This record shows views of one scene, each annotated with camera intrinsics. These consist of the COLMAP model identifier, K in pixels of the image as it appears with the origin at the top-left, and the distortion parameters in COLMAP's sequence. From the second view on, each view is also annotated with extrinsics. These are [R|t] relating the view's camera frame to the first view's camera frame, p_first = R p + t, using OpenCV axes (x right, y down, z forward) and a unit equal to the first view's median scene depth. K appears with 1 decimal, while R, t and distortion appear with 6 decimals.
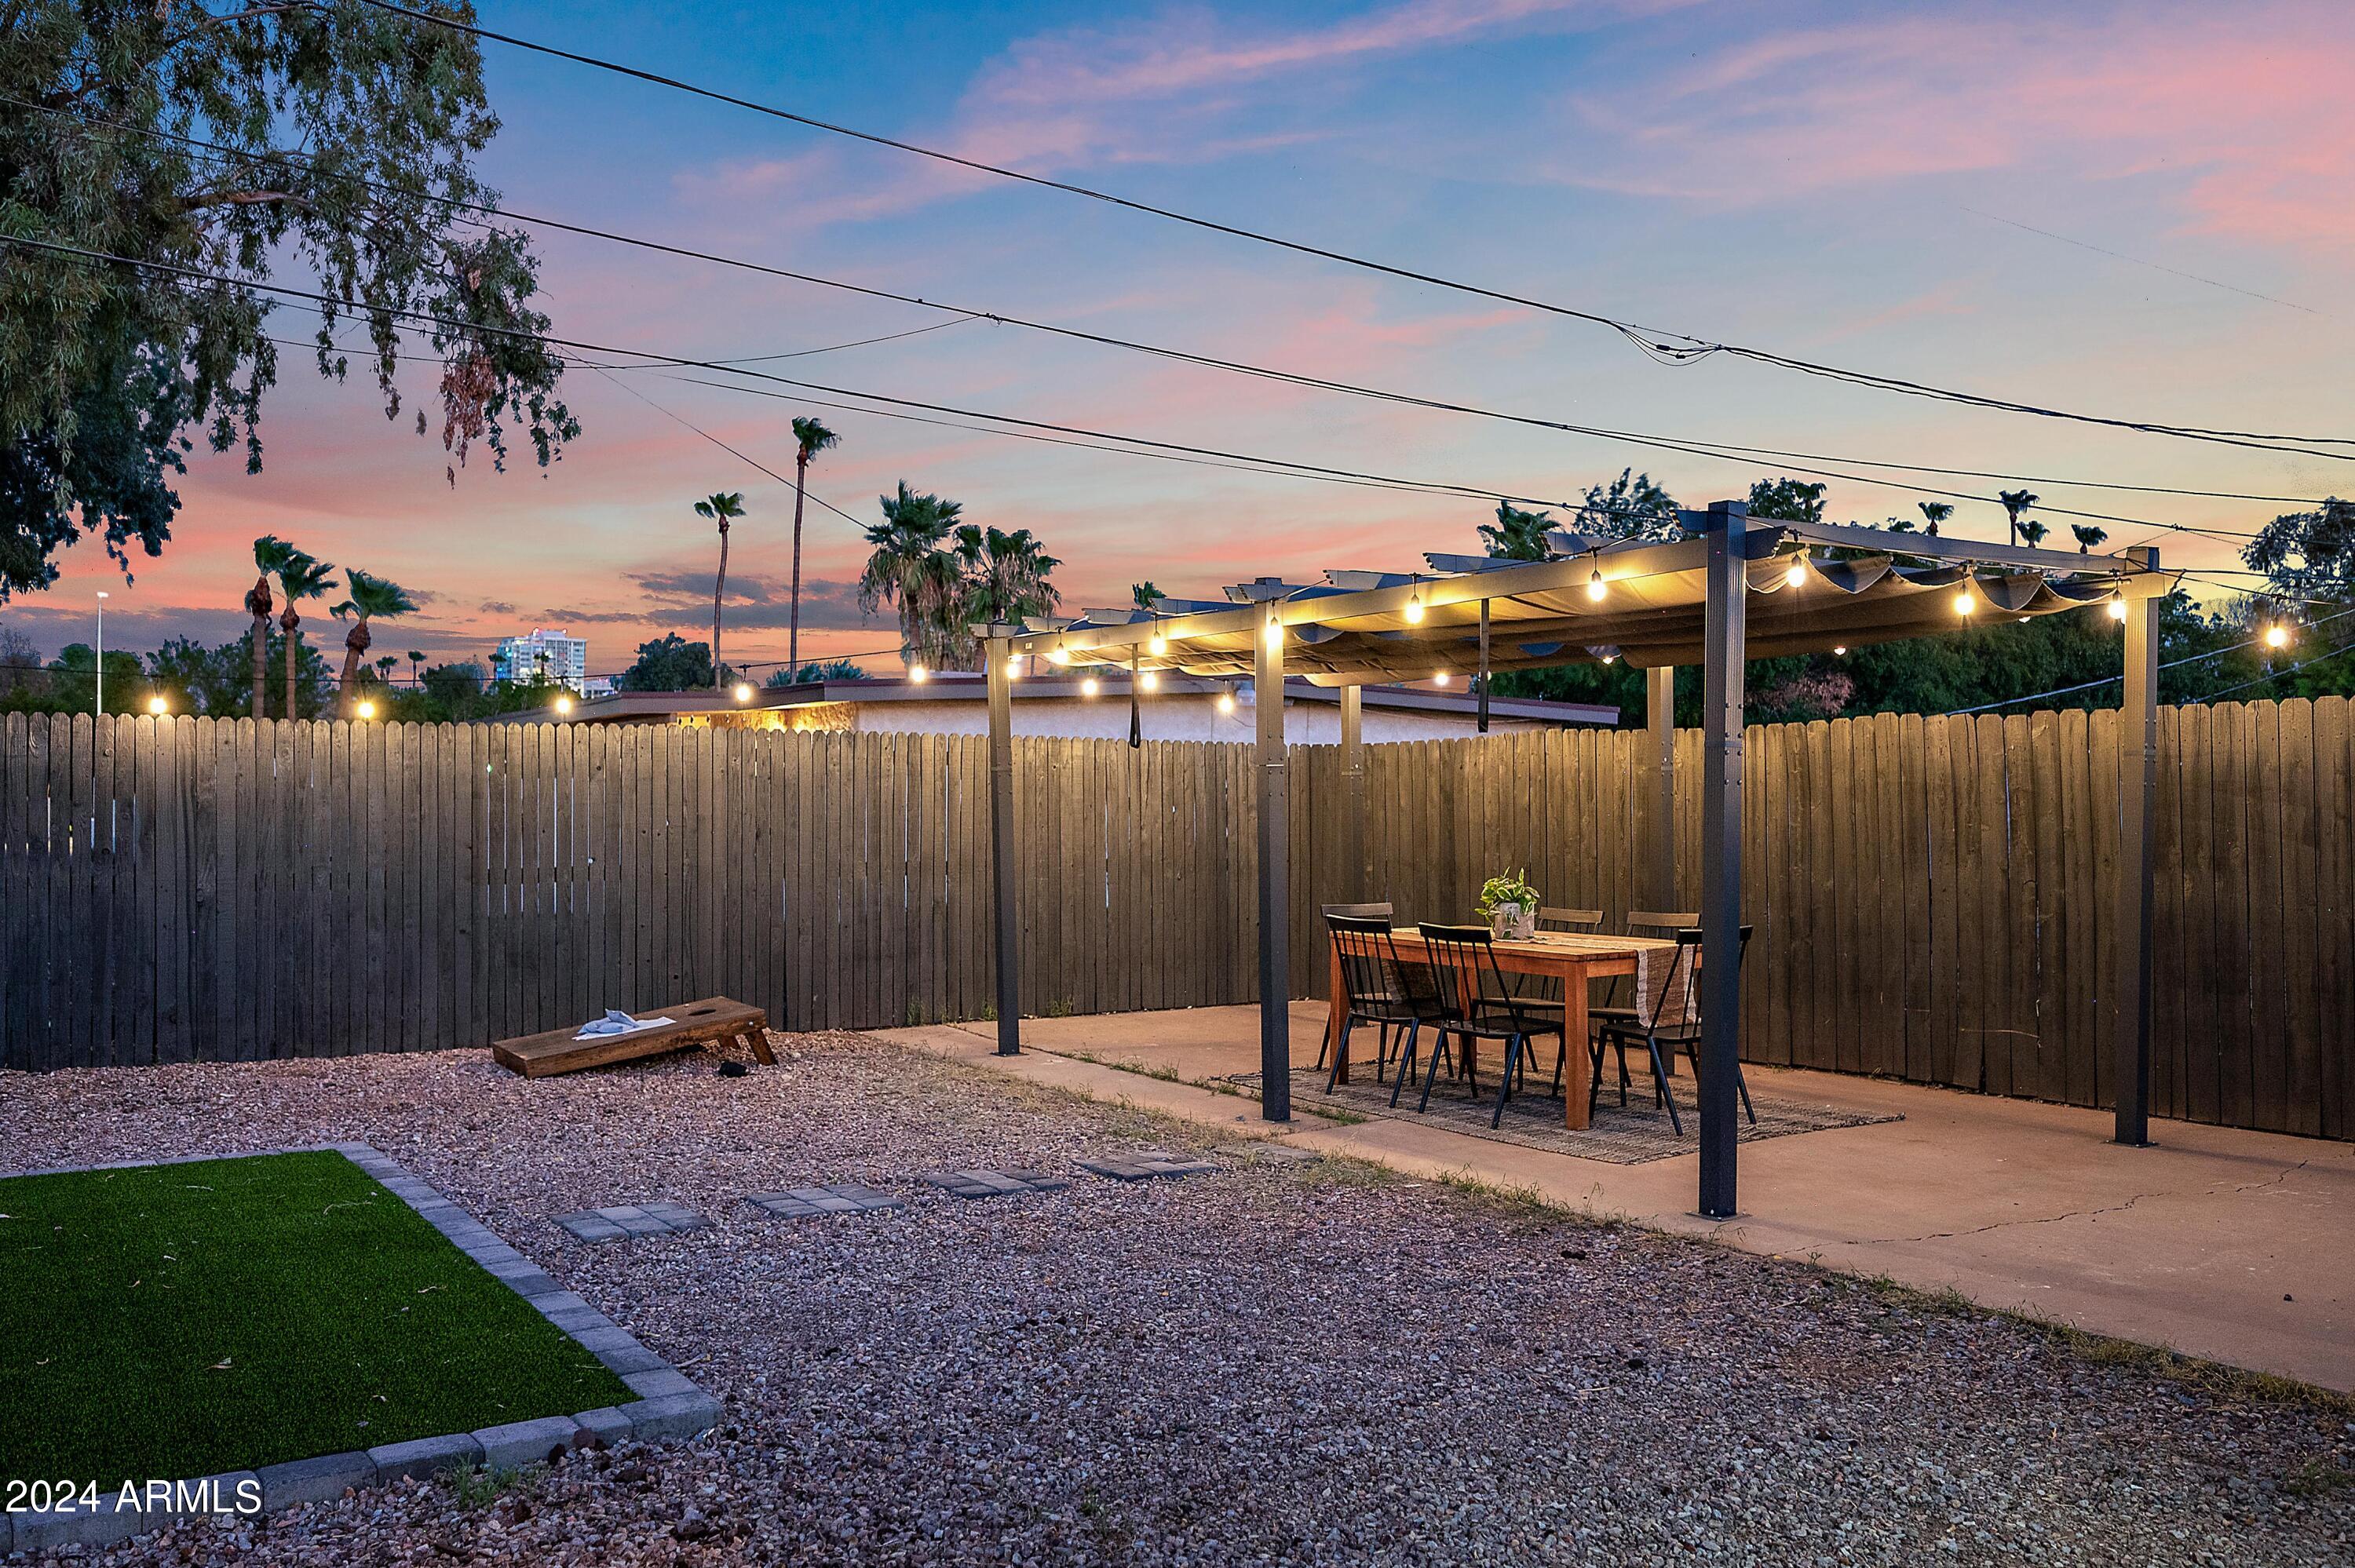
lens RADIAL K [[1914.5, 0, 1180.7], [0, 1914.5, 795.2], [0, 0, 1]] dist [-0.017896, 0.019587]
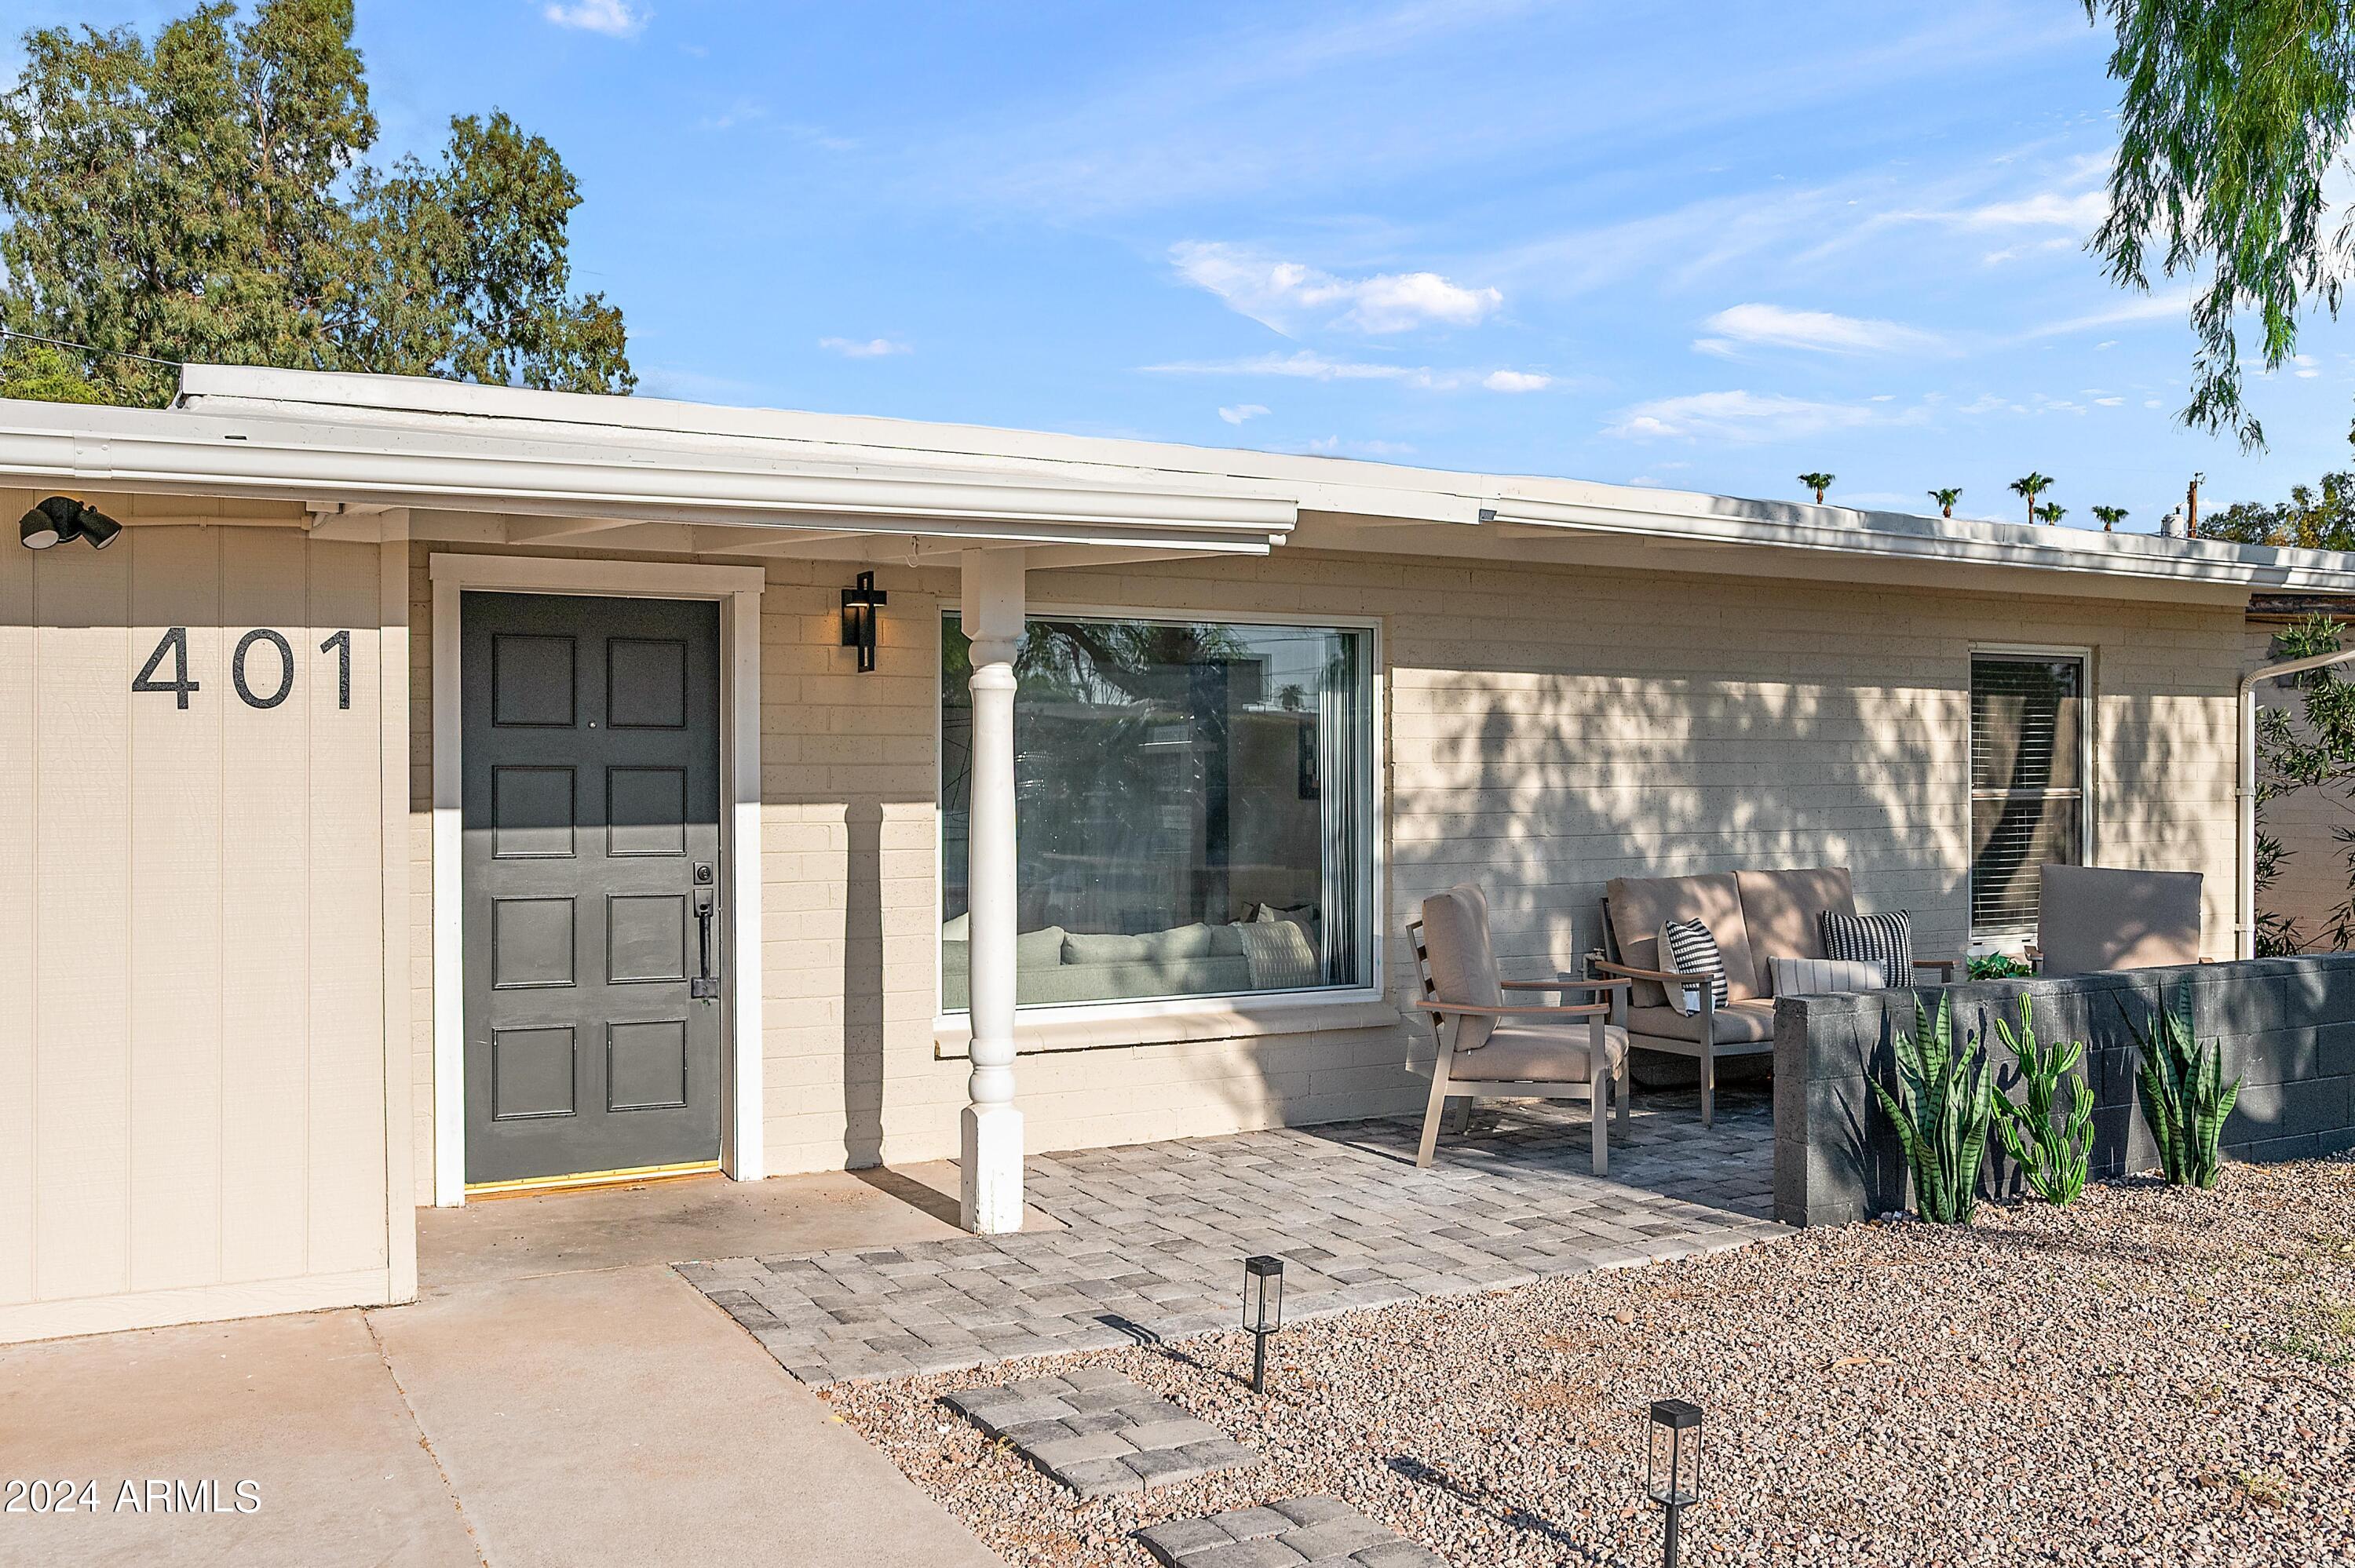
lens RADIAL K [[1994.2, 0, 1193.3], [0, 1994.2, 772.1], [0, 0, 1]] dist [0.033065, 0.001357]
pose [[0.995591, 0.004127, -0.093714, 0.112790], [-0.003069, 0.999930, 0.011432, -0.006279], [0.093754, -0.011094, 0.995534, -0.271915]]
